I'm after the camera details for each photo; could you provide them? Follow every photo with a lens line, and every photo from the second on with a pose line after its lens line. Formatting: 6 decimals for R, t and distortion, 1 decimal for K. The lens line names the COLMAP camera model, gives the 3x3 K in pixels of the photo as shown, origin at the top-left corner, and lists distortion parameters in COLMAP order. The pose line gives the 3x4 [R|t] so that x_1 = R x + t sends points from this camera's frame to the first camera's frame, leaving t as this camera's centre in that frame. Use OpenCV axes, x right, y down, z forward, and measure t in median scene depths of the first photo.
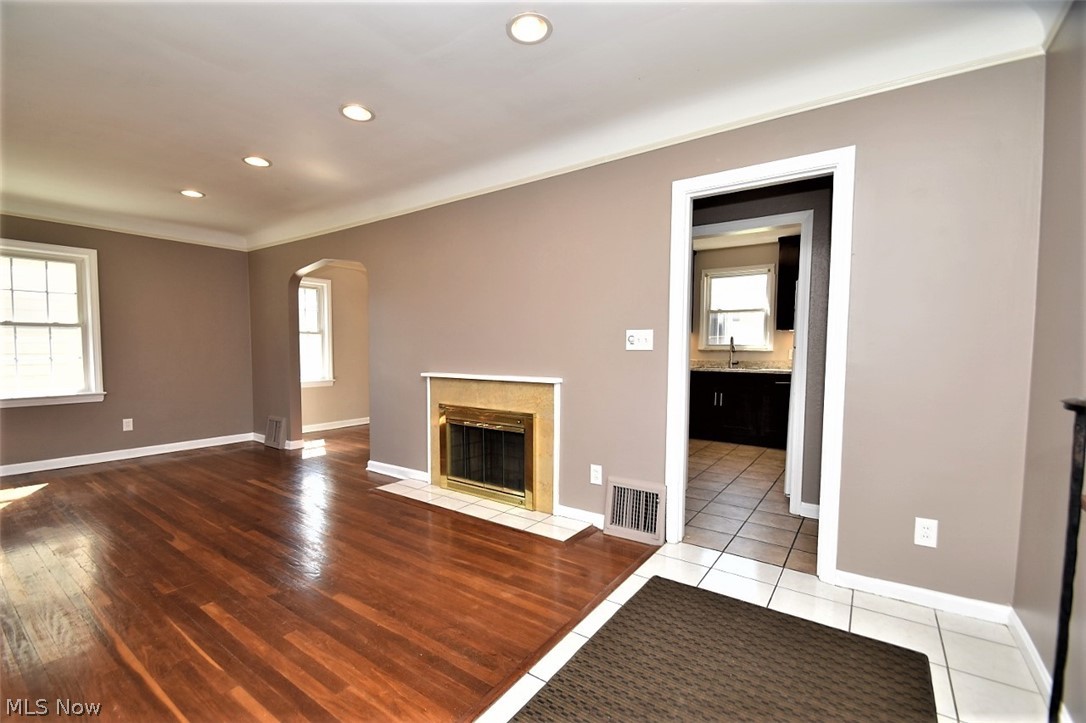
lens RADIAL K [[469.6, 0, 526.3], [0, 469.6, 378.9], [0, 0, 1]] dist [0.008101, -0.012219]
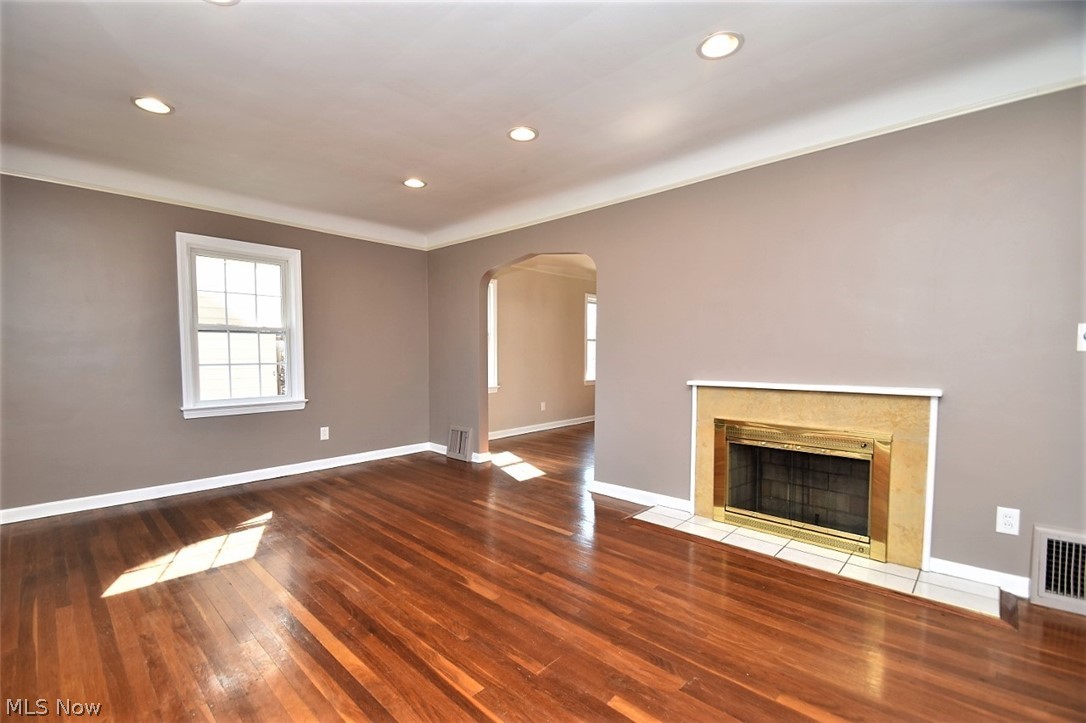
lens RADIAL K [[469.6, 0, 526.3], [0, 469.6, 378.9], [0, 0, 1]] dist [0.008101, -0.012219]
pose [[0.990638, 0.003026, -0.136478, -0.410986], [-0.004517, 0.999933, -0.010619, -0.005947], [0.136437, 0.011136, 0.990586, 0.144366]]
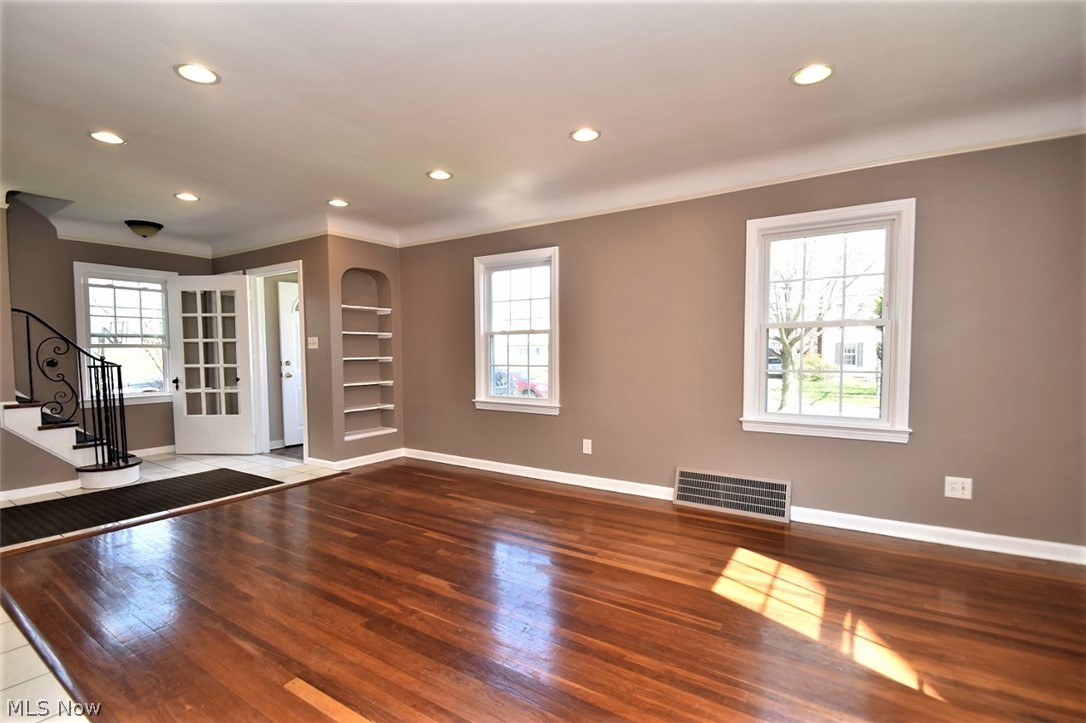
lens RADIAL K [[497.0, 0, 517.8], [0, 497.0, 379.6], [0, 0, 1]] dist [0.002197, -0.010043]
pose [[-0.999627, 0.002245, -0.027210, -0.650223], [-0.001011, 0.992885, 0.119074, -0.095782], [0.027284, 0.119057, -0.992512, 1.403433]]
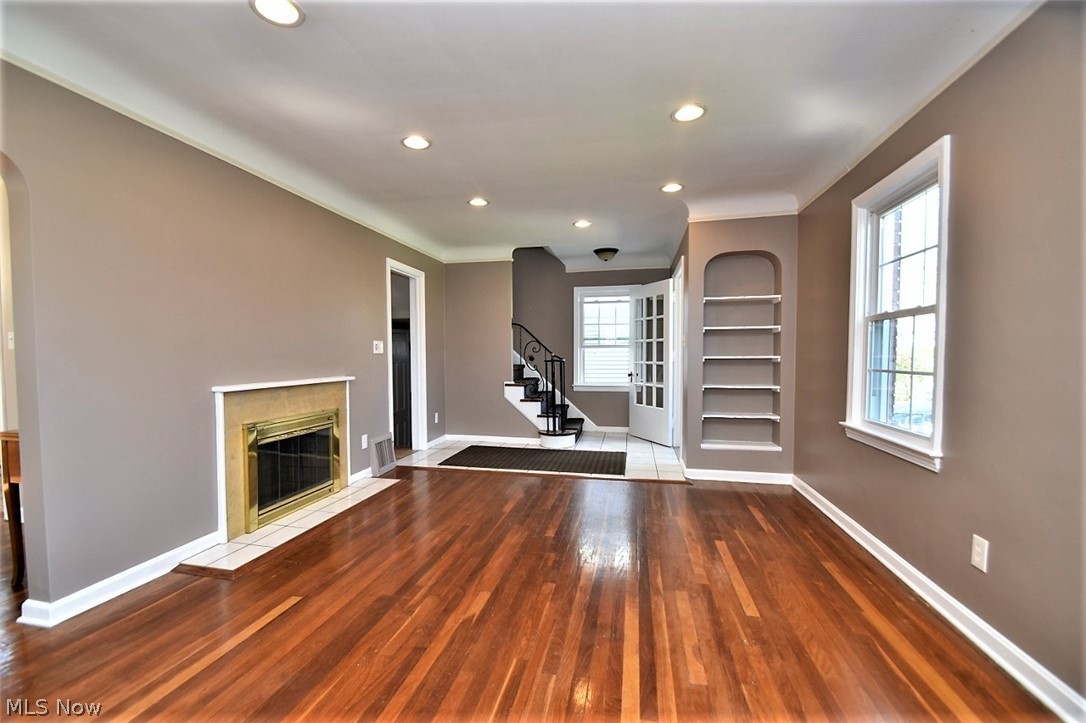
lens RADIAL K [[469.6, 0, 526.3], [0, 469.6, 378.9], [0, 0, 1]] dist [0.008101, -0.012219]
pose [[-0.391841, -0.050412, 0.918651, -1.097945], [0.059879, 0.994983, 0.080141, -0.056809], [-0.918083, 0.086410, -0.386856, 0.895865]]
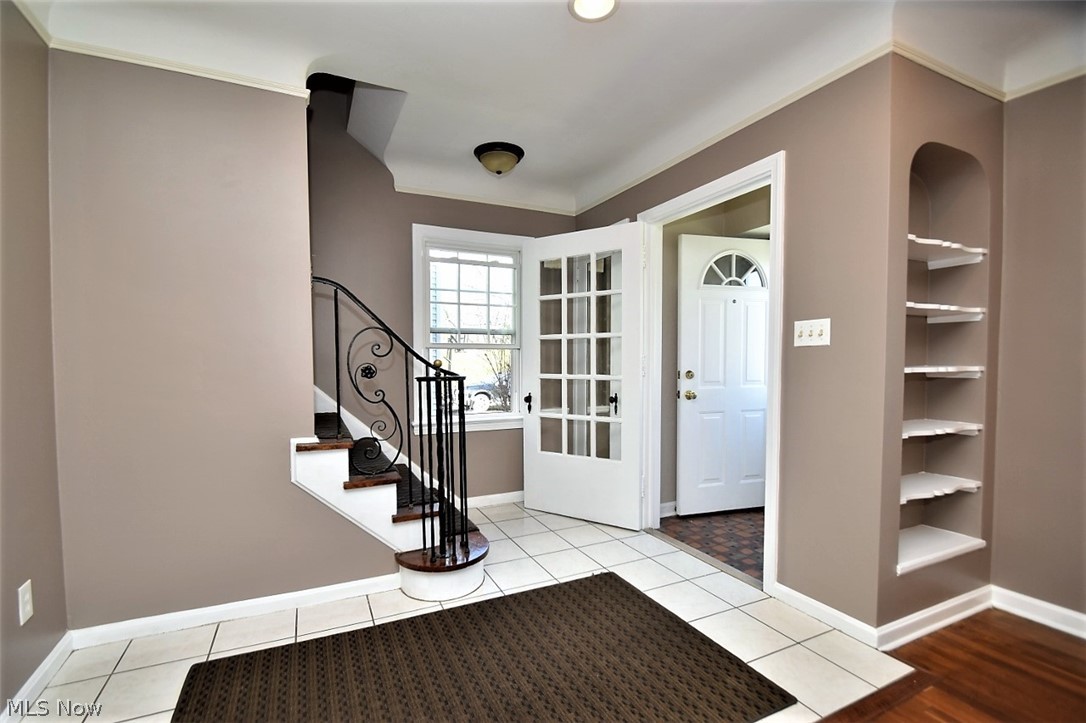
lens RADIAL K [[469.6, 0, 526.3], [0, 469.6, 378.9], [0, 0, 1]] dist [0.008101, -0.012219]
pose [[-0.873172, -0.023600, 0.486840, -0.101158], [0.028219, 0.994704, 0.098832, -0.043470], [-0.486594, 0.100036, -0.867882, 0.687176]]
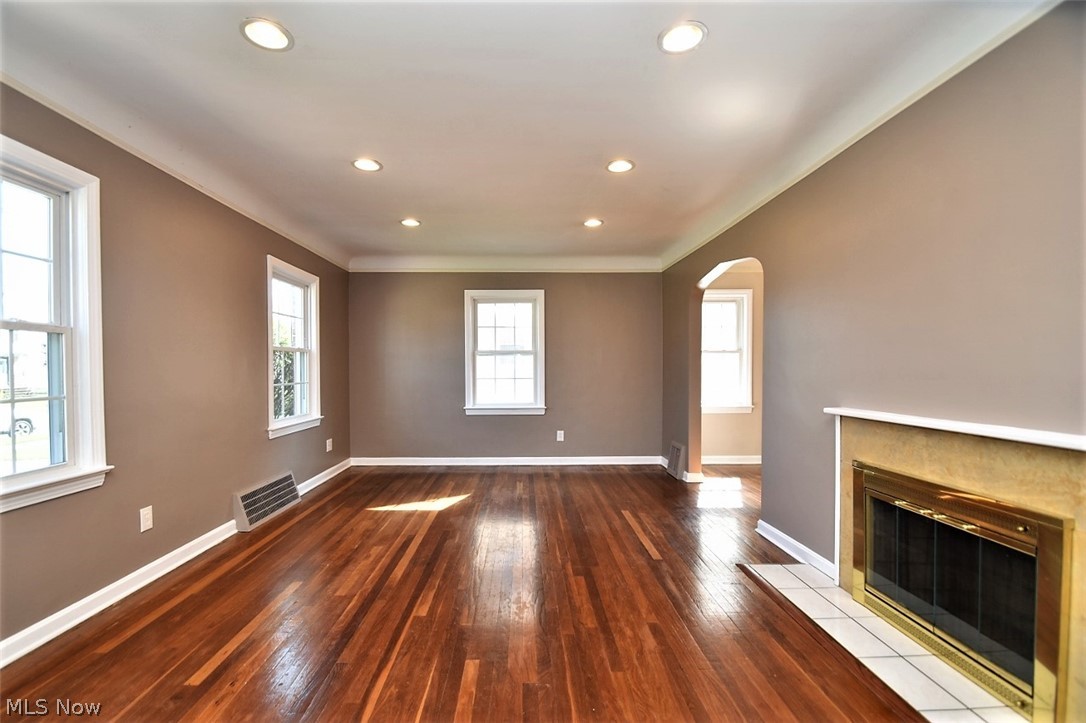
lens RADIAL K [[473.0, 0, 530.2], [0, 473.0, 379.5], [0, 0, 1]] dist [0.003558, -0.011393]
pose [[0.601839, 0.012921, -0.798513, 0.051939], [-0.045864, 0.998778, -0.018406, -0.021829], [0.797299, 0.047700, 0.601696, 0.300082]]
